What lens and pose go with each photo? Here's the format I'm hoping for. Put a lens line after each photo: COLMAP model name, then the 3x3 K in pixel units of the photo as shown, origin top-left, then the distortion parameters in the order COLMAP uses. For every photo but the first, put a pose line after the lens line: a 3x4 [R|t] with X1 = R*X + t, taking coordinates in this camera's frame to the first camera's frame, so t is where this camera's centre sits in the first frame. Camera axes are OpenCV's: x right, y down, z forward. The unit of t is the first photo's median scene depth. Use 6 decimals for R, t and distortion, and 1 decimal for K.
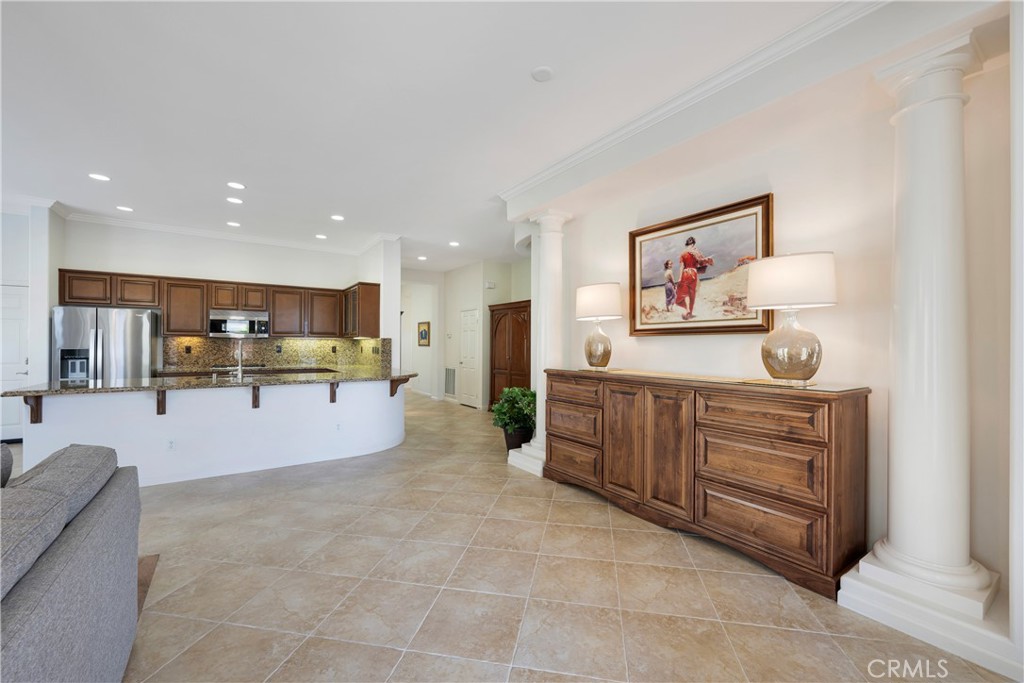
lens RADIAL K [[408.3, 0, 509.2], [0, 408.3, 344.7], [0, 0, 1]] dist [-0.001006, -0.000249]
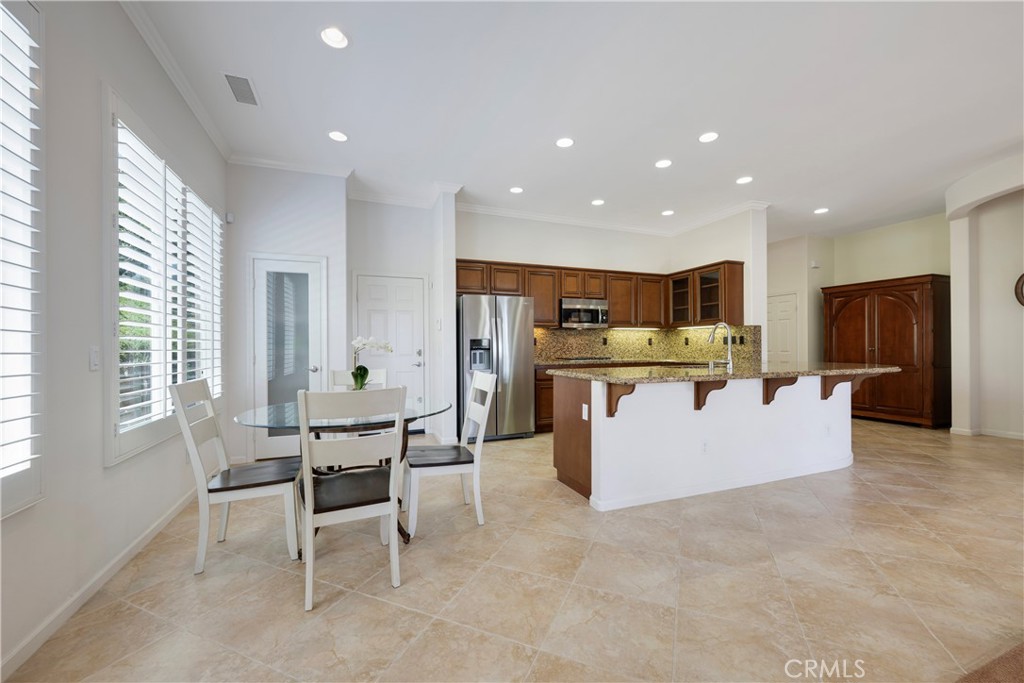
lens RADIAL K [[408.3, 0, 508.8], [0, 408.3, 341.9], [0, 0, 1]] dist [-0.001006, -0.000249]
pose [[0.973315, -0.013783, -0.229060, -0.892709], [0.011467, 0.999869, -0.011440, 0.032554], [0.229187, 0.008508, 0.973345, 0.088818]]
